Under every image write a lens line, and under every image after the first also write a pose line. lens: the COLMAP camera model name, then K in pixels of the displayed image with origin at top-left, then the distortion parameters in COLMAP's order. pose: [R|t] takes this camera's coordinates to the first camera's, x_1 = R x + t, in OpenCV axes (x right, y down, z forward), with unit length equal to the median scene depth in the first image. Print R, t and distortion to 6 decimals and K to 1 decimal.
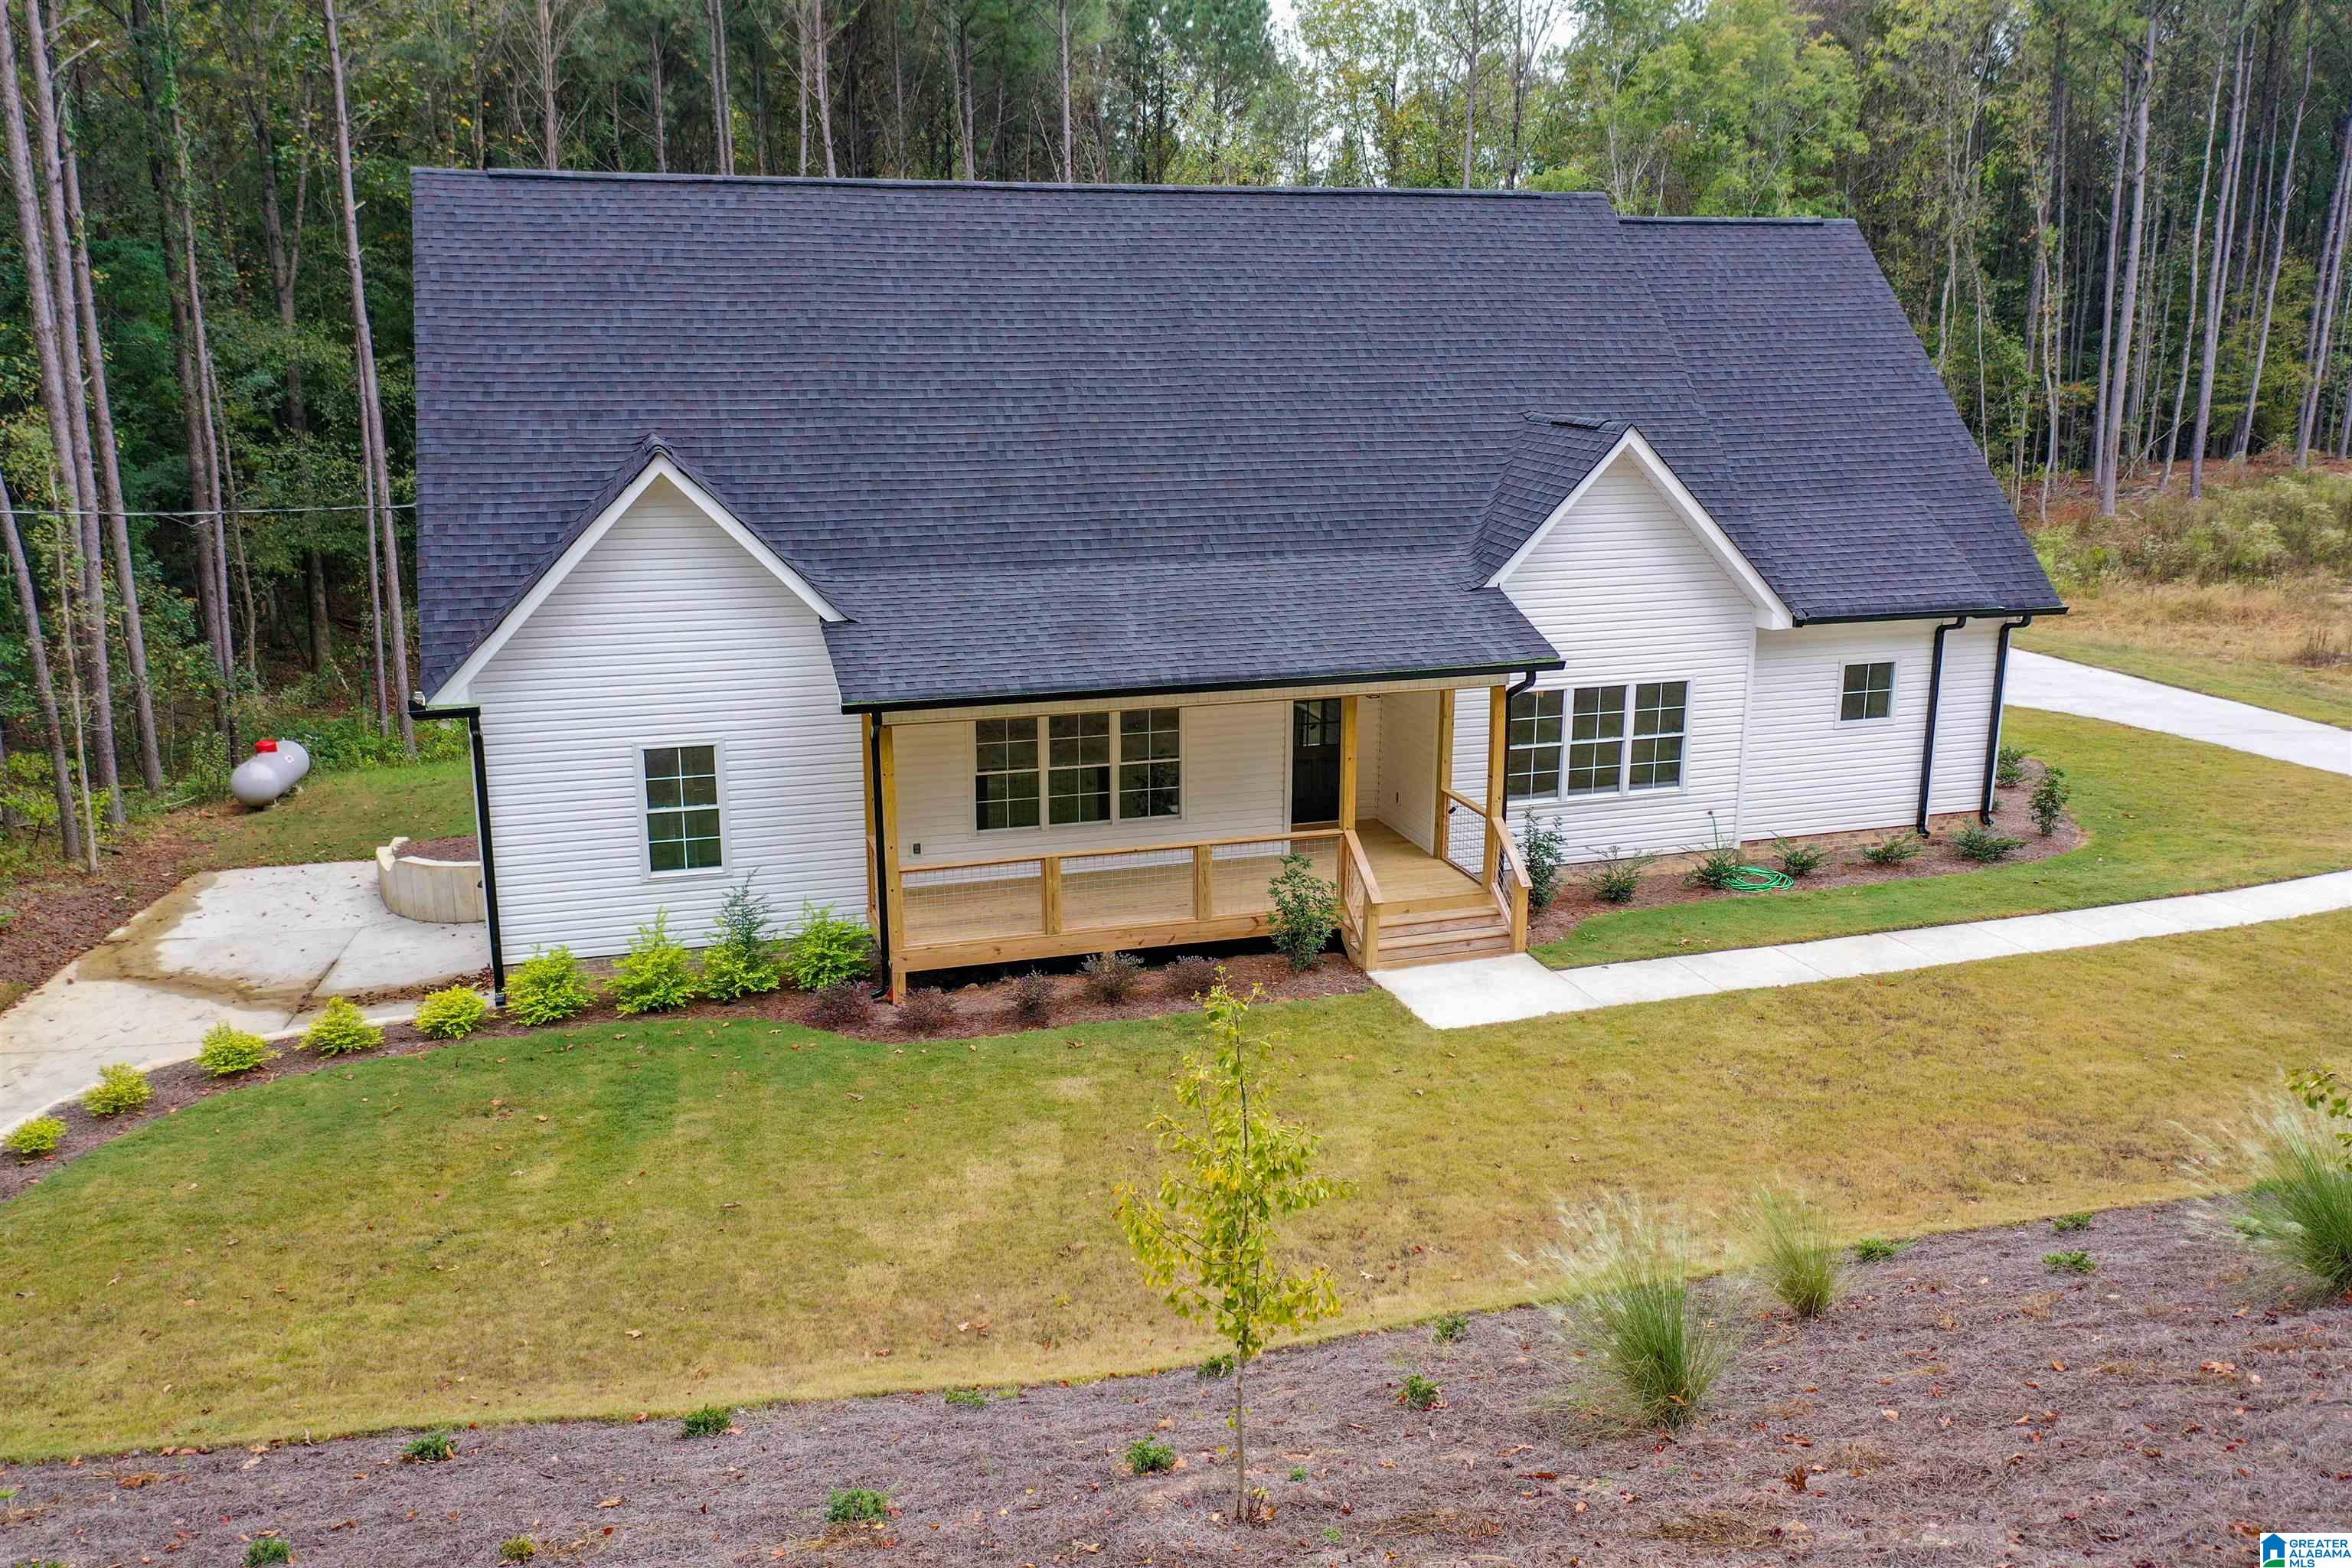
lens RADIAL K [[1860.6, 0, 1171.0], [0, 1860.6, 777.6], [0, 0, 1]] dist [0.003735, 0.004949]
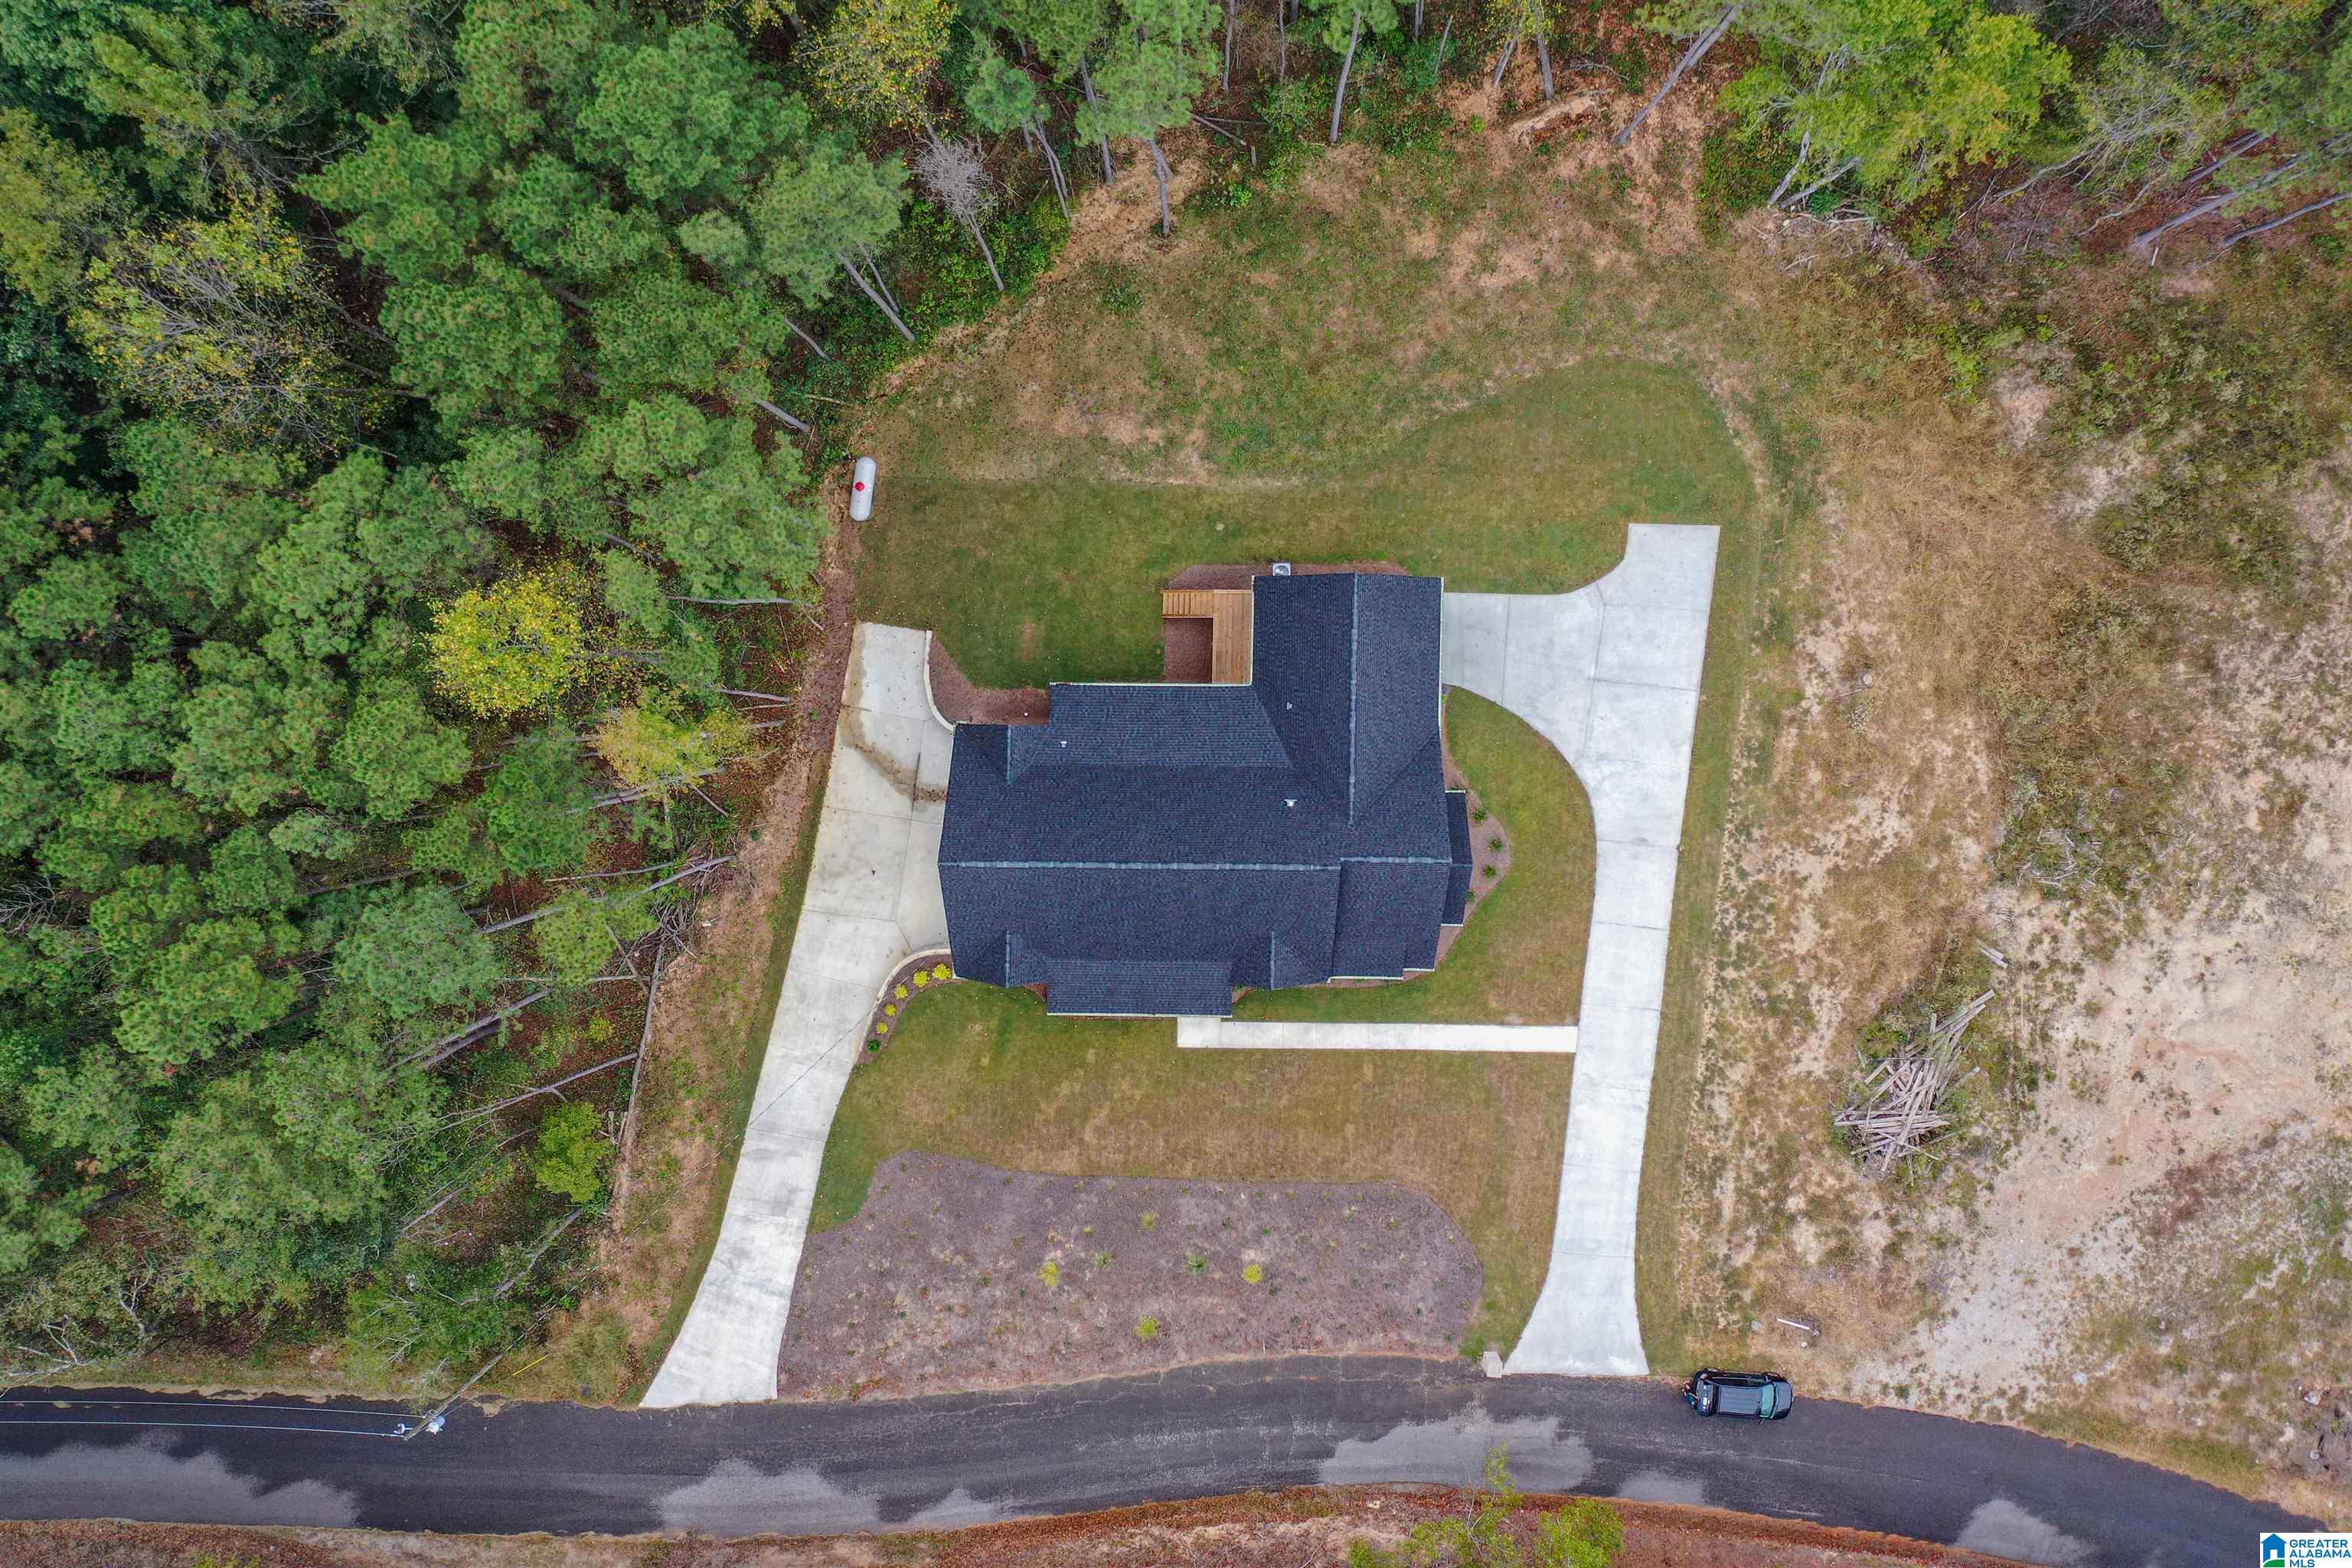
lens RADIAL K [[1857.5, 0, 1171.7], [0, 1857.5, 784.4], [0, 0, 1]] dist [0.001757, -0.002149]
pose [[0.953544, 0.301251, 0.001133, -0.054047], [-0.060323, 0.187251, 0.980458, -3.658629], [0.295152, -0.934978, 0.196724, 0.602140]]
